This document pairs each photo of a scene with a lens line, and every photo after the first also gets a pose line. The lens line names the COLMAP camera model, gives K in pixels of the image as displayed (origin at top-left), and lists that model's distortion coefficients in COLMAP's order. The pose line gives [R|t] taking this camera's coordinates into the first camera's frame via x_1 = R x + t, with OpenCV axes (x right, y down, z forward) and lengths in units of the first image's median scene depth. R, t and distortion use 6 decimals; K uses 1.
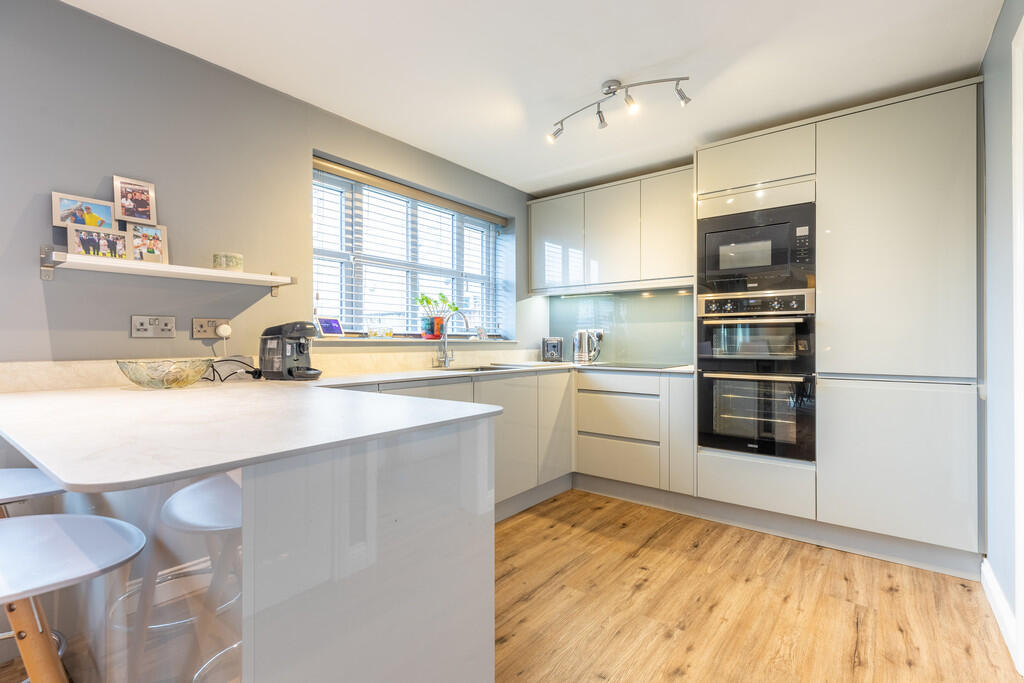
lens RADIAL K [[475.3, 0, 512.0], [0, 475.3, 341.5], [0, 0, 1]] dist [0.000817, 0.000198]
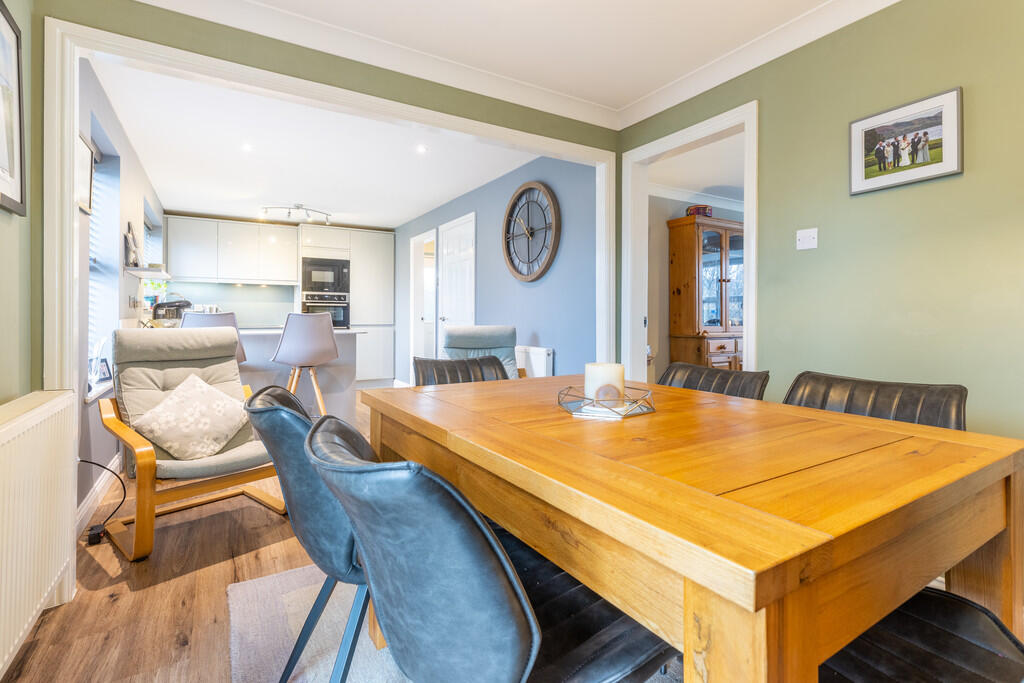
lens RADIAL K [[492.2, 0, 533.1], [0, 492.2, 315.6], [0, 0, 1]] dist [0.001763, 0.000345]
pose [[0.328073, 0.002747, 0.944648, -1.496137], [0.000125, 0.999996, -0.002951, 0.020101], [-0.944652, 0.001086, 0.328071, -0.798096]]
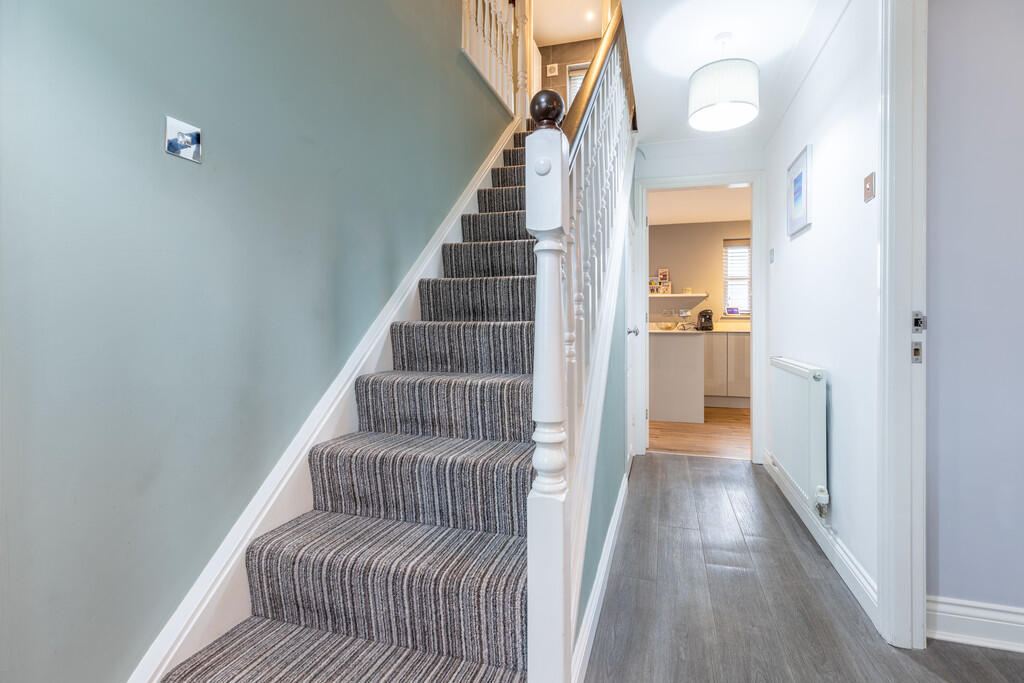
lens RADIAL K [[468.4, 0, 503.7], [0, 468.4, 340.7], [0, 0, 1]] dist [0.001841, 0.000245]
pose [[0.377689, 0.010687, -0.925871, 1.281679], [-0.008015, 0.999934, 0.008273, 0.100694], [0.925898, 0.004296, 0.377750, -0.893599]]
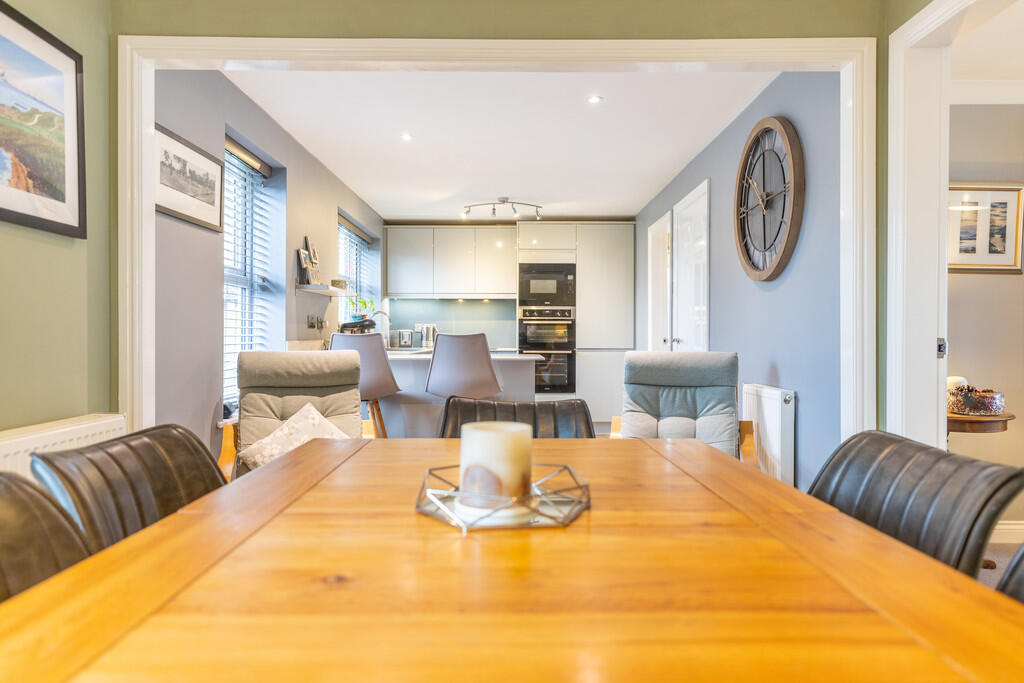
lens RADIAL K [[672.6, 0, 520.2], [0, 672.6, 336.0], [0, 0, 1]] dist [0.024200, -0.001374]
pose [[0.780747, 0.001321, 0.624845, -1.232260], [0.000192, 0.999997, -0.002353, 0.018173], [-0.624847, 0.001957, 0.780745, -1.001544]]
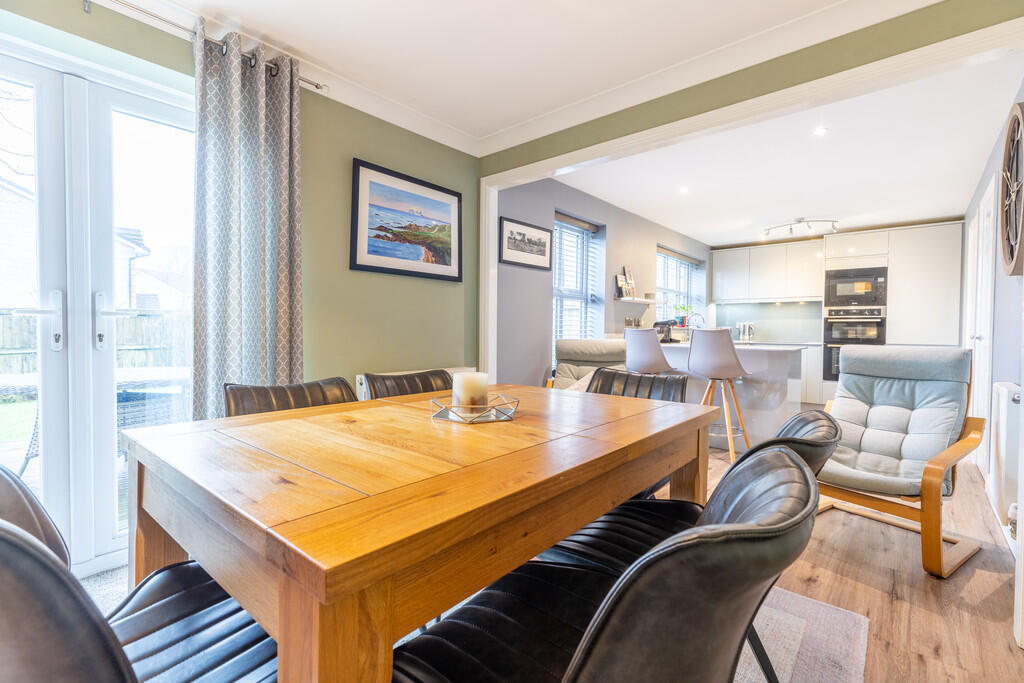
lens RADIAL K [[468.4, 0, 503.7], [0, 468.4, 340.7], [0, 0, 1]] dist [0.001841, 0.000245]
pose [[0.998250, 0.010036, -0.058279, -0.946730], [-0.008857, 0.999752, 0.020452, 0.020277], [0.058470, -0.019900, 0.998091, -1.203838]]
